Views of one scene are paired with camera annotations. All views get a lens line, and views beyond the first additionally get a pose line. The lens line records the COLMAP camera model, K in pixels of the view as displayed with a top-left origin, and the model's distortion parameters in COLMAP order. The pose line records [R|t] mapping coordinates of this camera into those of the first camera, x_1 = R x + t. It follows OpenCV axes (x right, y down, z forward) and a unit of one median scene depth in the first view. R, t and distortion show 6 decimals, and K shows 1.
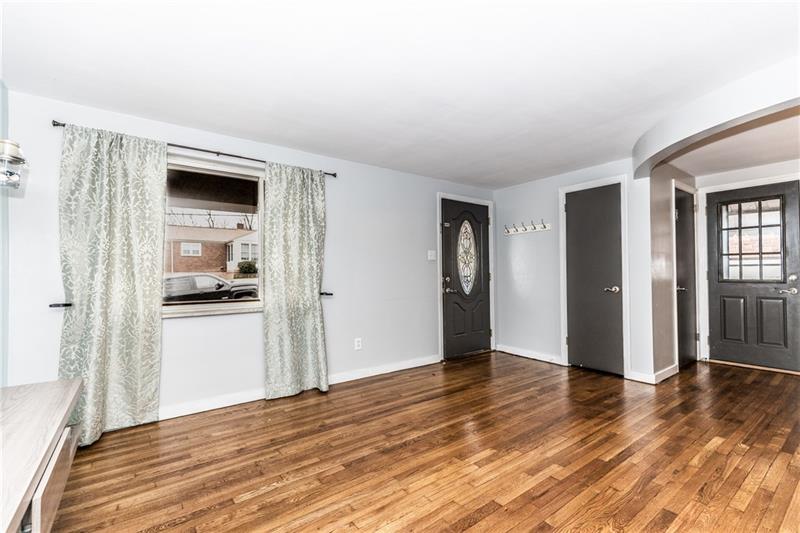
lens RADIAL K [[360.5, 0, 397.6], [0, 360.5, 276.4], [0, 0, 1]] dist [-0.000382, 0.000020]
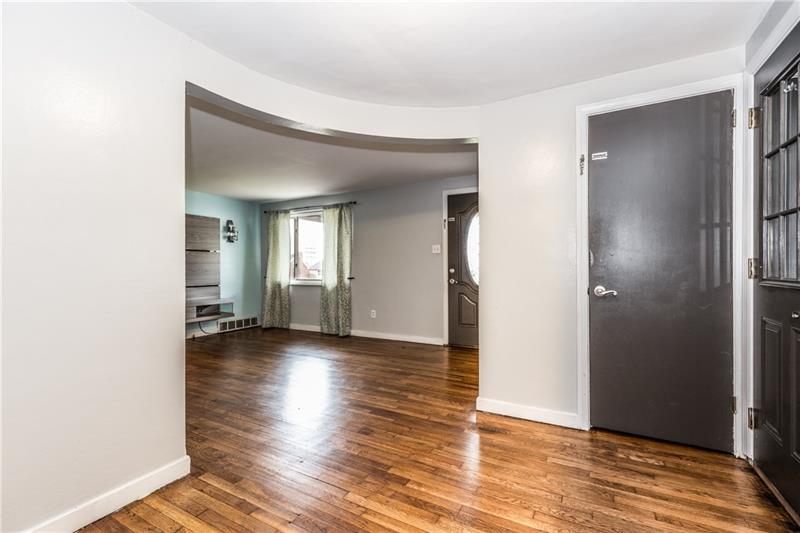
lens RADIAL K [[355.4, 0, 400.0], [0, 355.4, 269.6], [0, 0, 1]] dist [0.013500, 0.000500]
pose [[0.437217, 0.002955, -0.899351, 1.115477], [-0.009327, 0.999956, -0.001249, 0.007918], [0.899308, 0.008935, 0.437225, 0.437391]]
